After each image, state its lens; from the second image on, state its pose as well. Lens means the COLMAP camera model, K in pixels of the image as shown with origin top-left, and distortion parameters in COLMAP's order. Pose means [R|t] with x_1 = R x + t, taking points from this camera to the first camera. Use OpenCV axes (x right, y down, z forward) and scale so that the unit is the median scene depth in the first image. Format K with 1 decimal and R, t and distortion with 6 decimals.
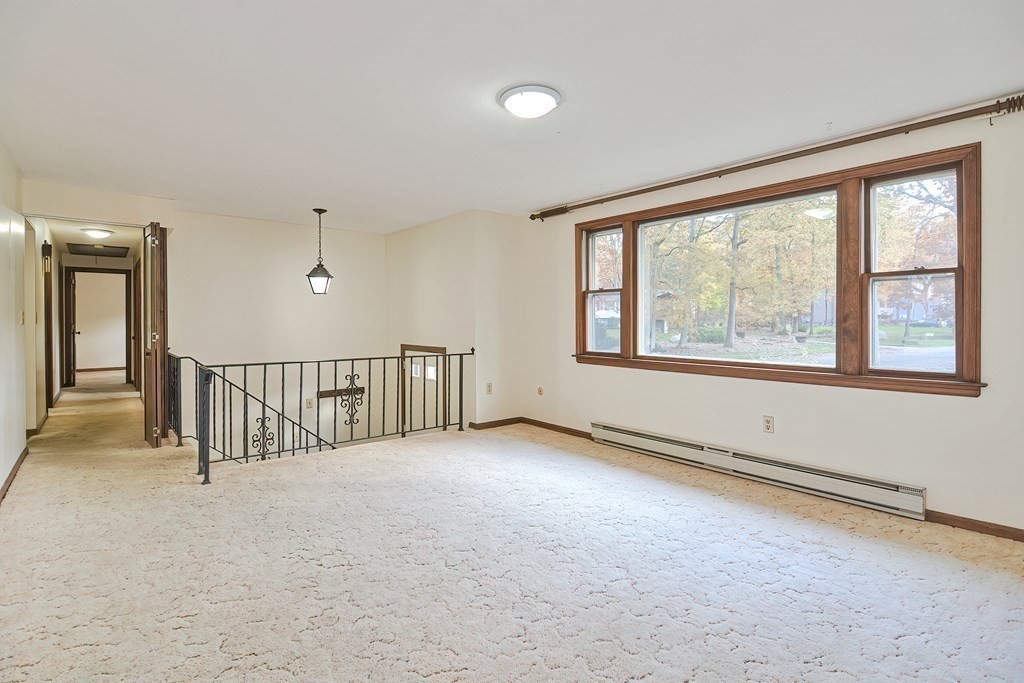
lens RADIAL K [[499.4, 0, 510.4], [0, 499.4, 323.8], [0, 0, 1]] dist [0.000813, -0.000130]
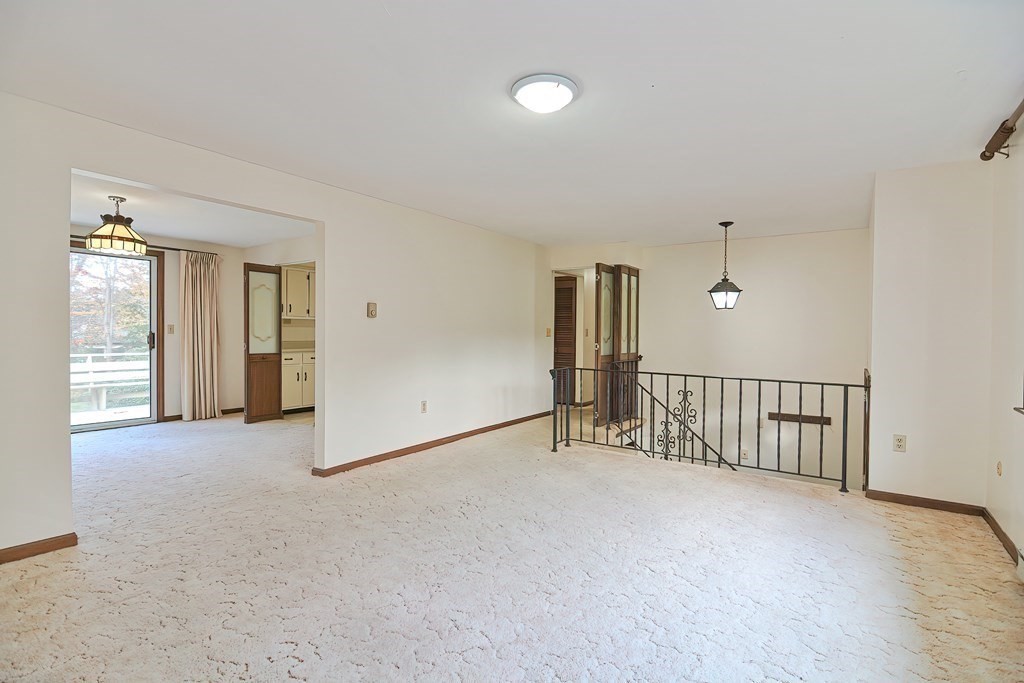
lens RADIAL K [[487.0, 0, 511.9], [0, 487.0, 343.7], [0, 0, 1]] dist [0.003391, -0.013589]
pose [[0.265042, 0.024434, -0.963927, 0.465914], [-0.017756, 0.999633, 0.020457, -0.004047], [0.964073, 0.011694, 0.265379, 0.371237]]
